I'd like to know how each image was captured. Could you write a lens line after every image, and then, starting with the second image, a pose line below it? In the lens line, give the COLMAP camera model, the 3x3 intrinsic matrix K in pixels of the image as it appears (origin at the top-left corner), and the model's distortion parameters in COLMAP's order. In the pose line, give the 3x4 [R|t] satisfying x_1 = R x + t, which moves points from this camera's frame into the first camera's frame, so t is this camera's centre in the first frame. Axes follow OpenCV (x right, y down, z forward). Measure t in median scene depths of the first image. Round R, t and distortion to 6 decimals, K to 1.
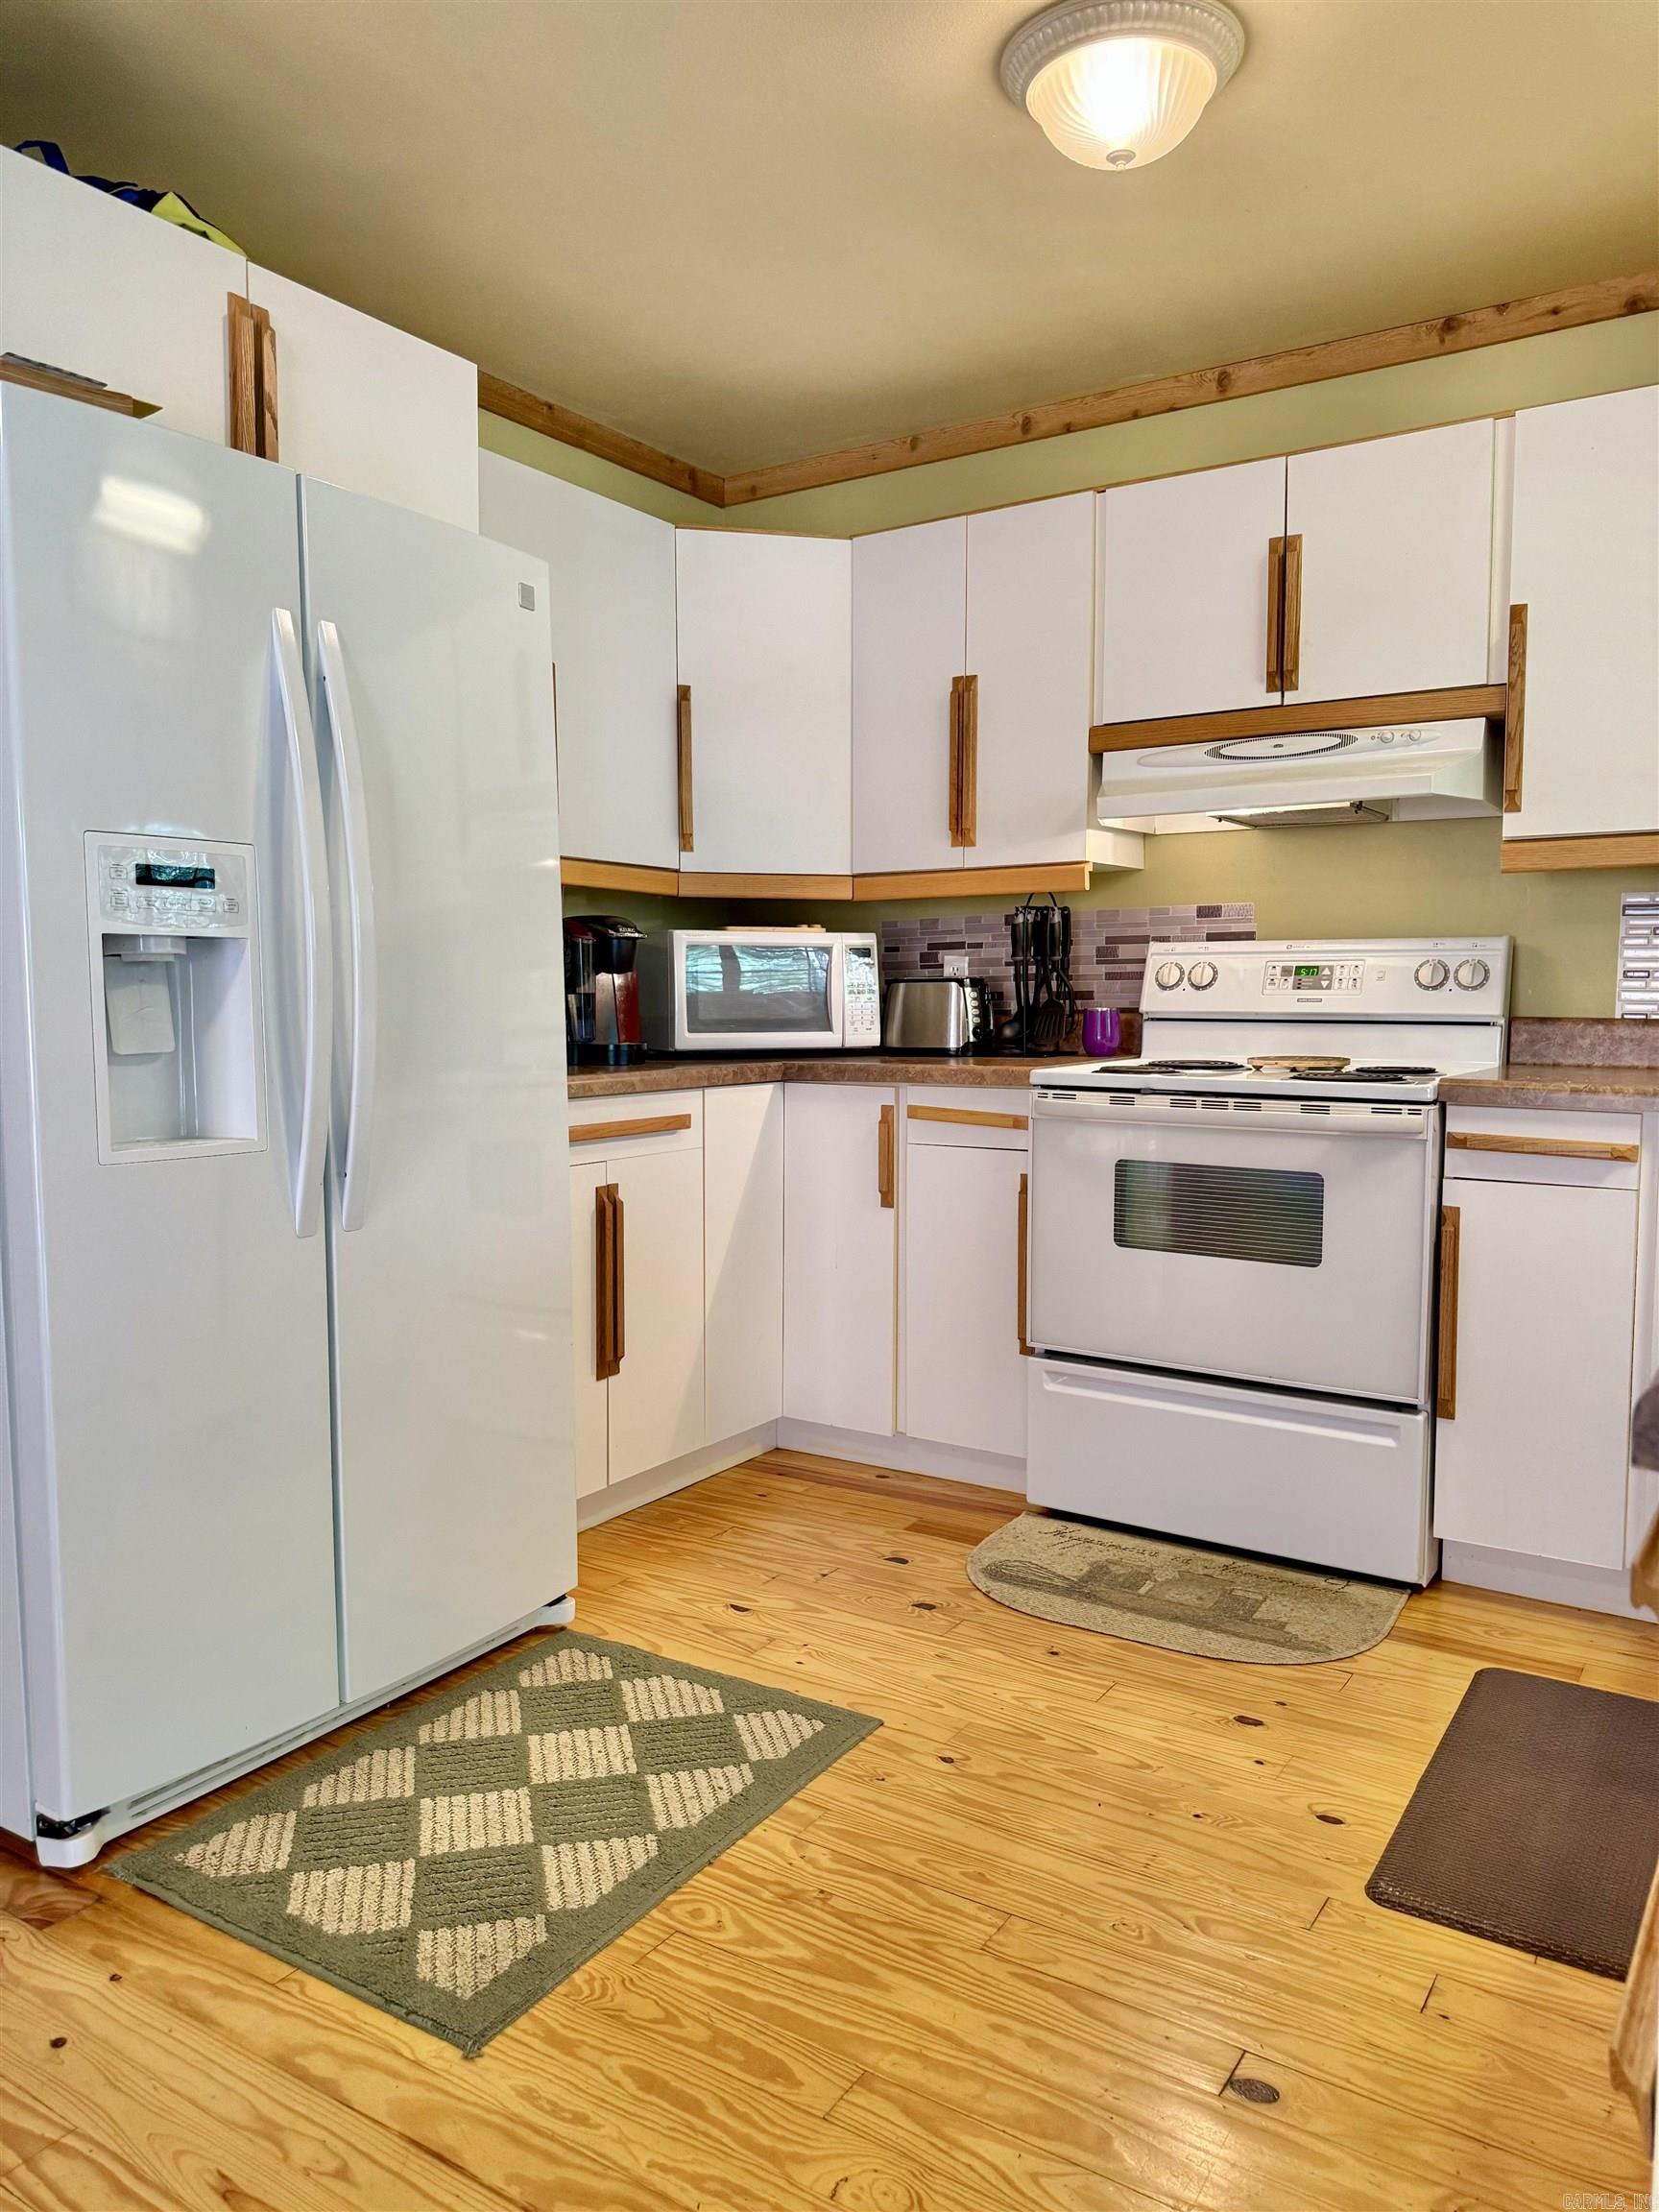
lens RADIAL K [[1556.4, 0, 829.5], [0, 1556.4, 1106.0], [0, 0, 1]] dist [0.000692, -0.000435]
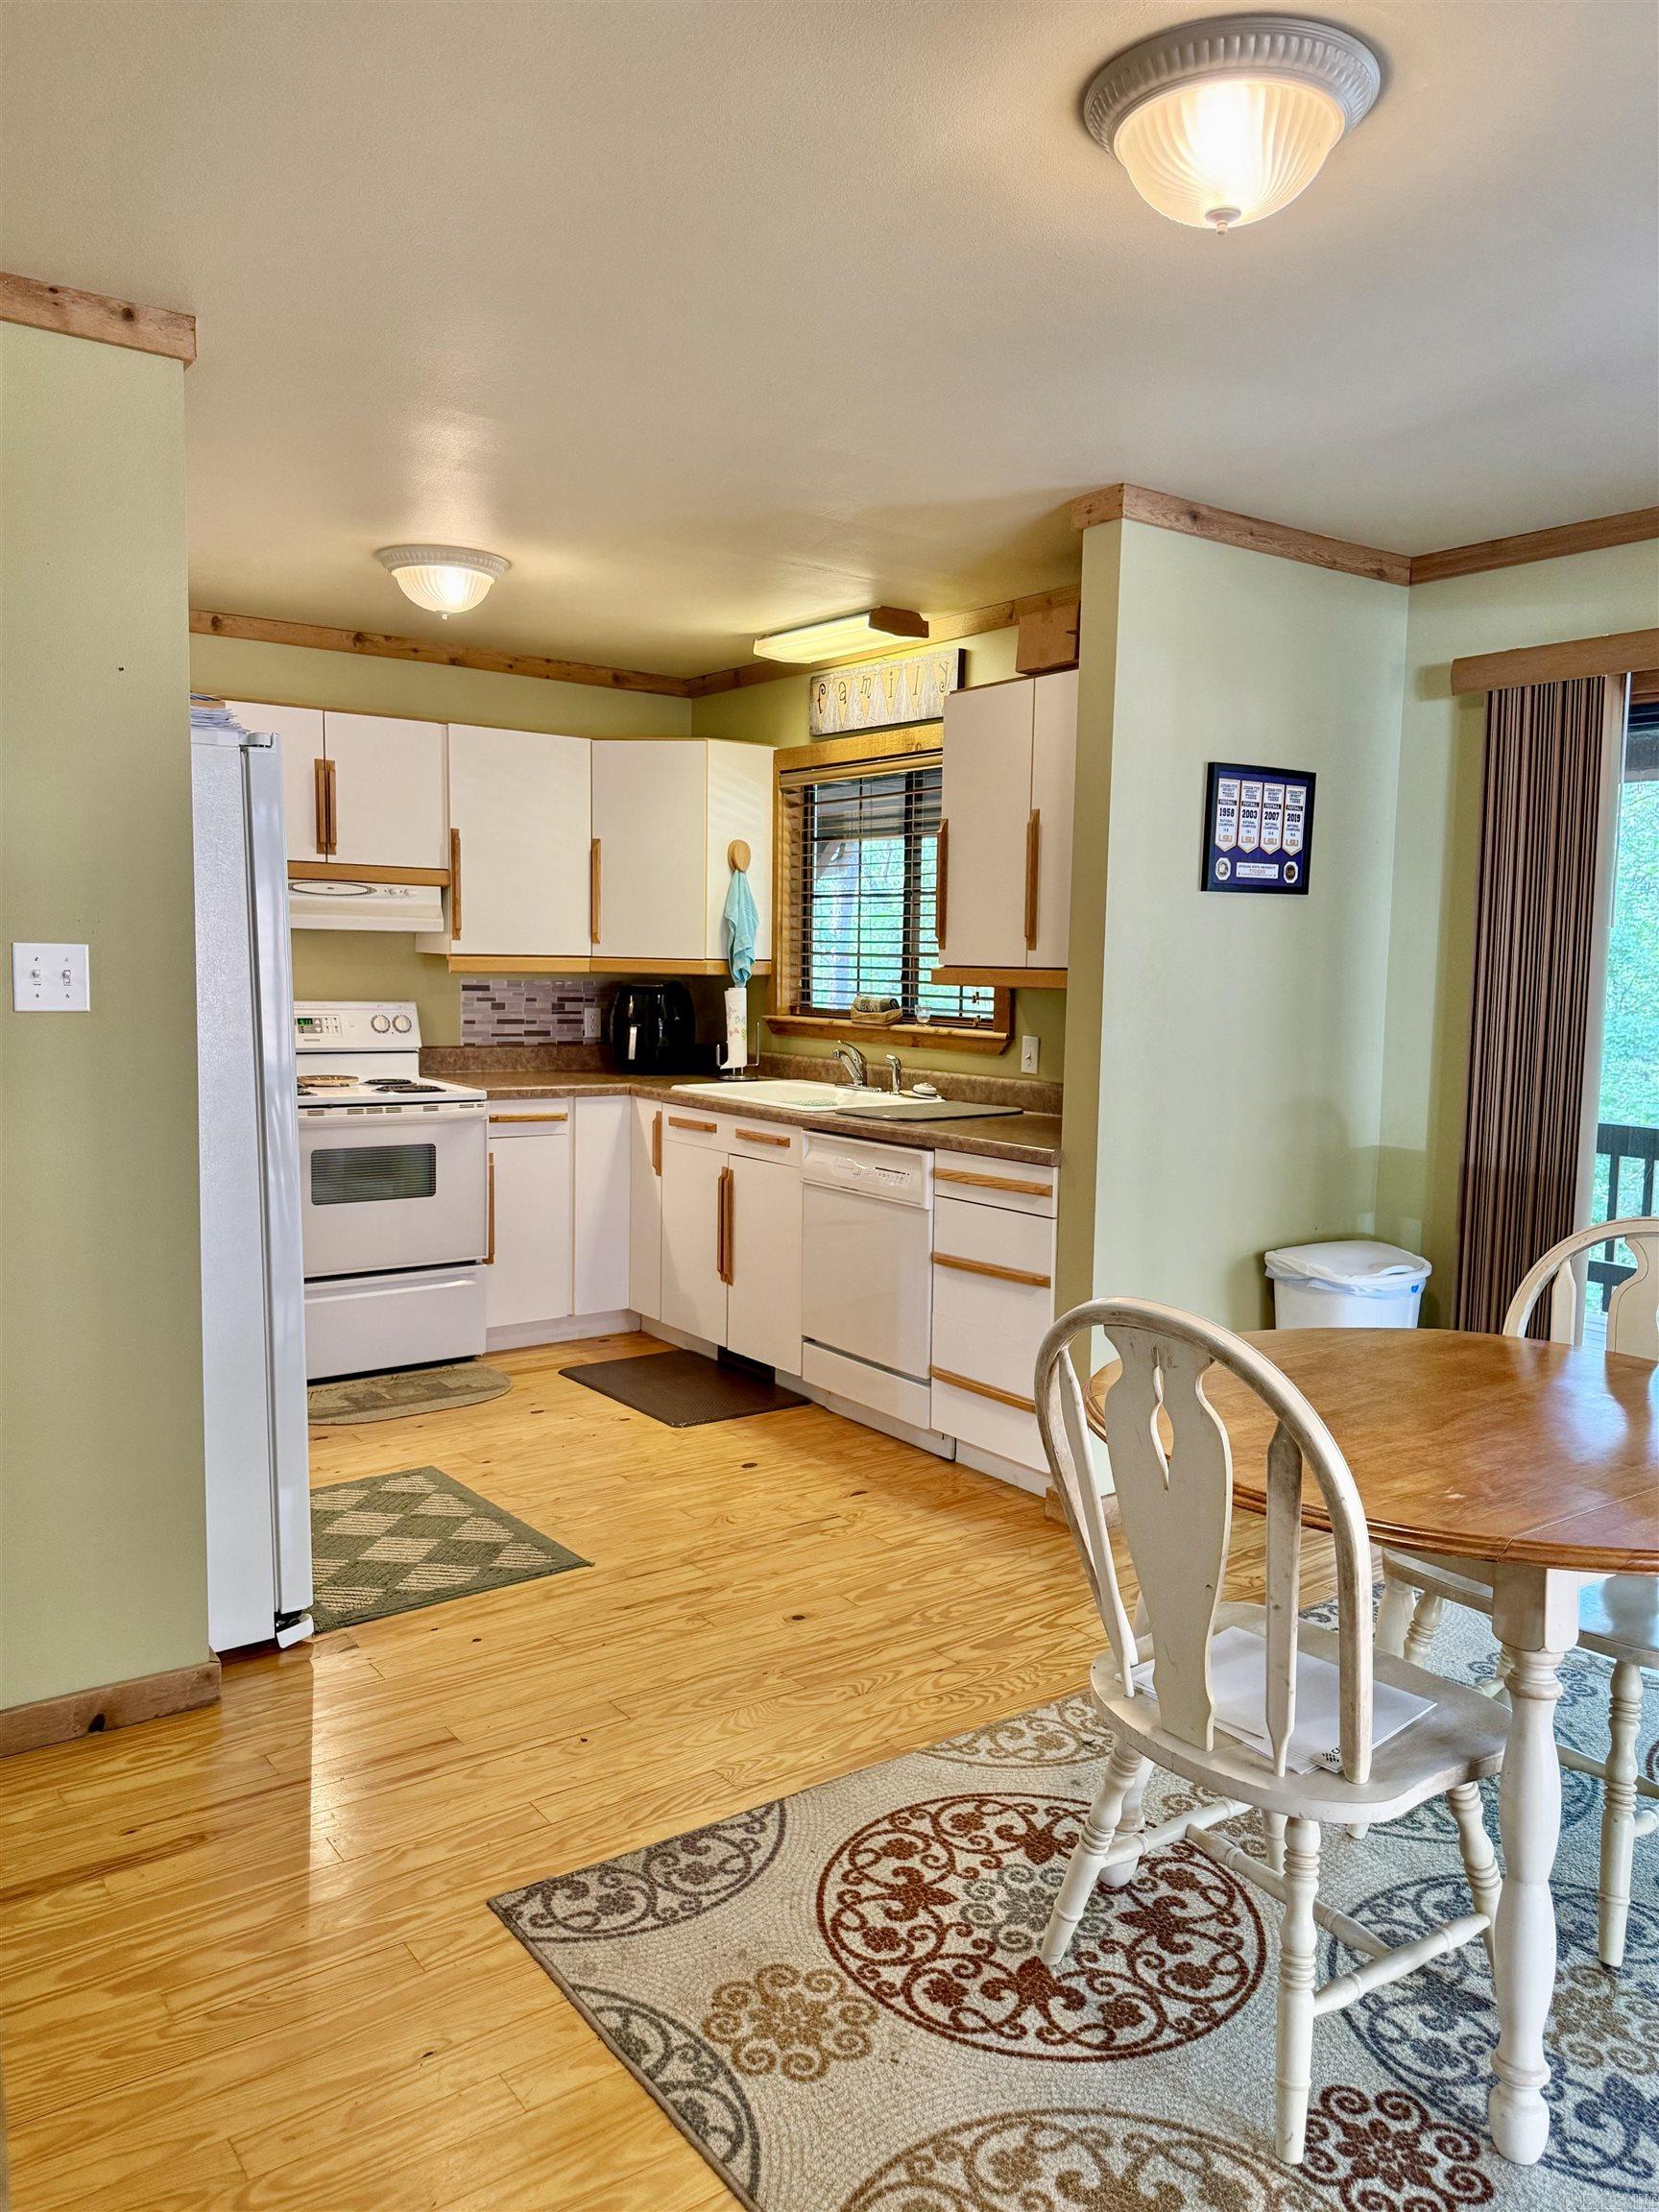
lens RADIAL K [[1556.4, 0, 829.5], [0, 1556.4, 1106.0], [0, 0, 1]] dist [0.000692, -0.000435]
pose [[0.355455, -0.084706, 0.930847, -1.184429], [0.056261, 0.996018, 0.069153, -0.097911], [-0.932999, 0.027790, 0.358805, -0.073911]]
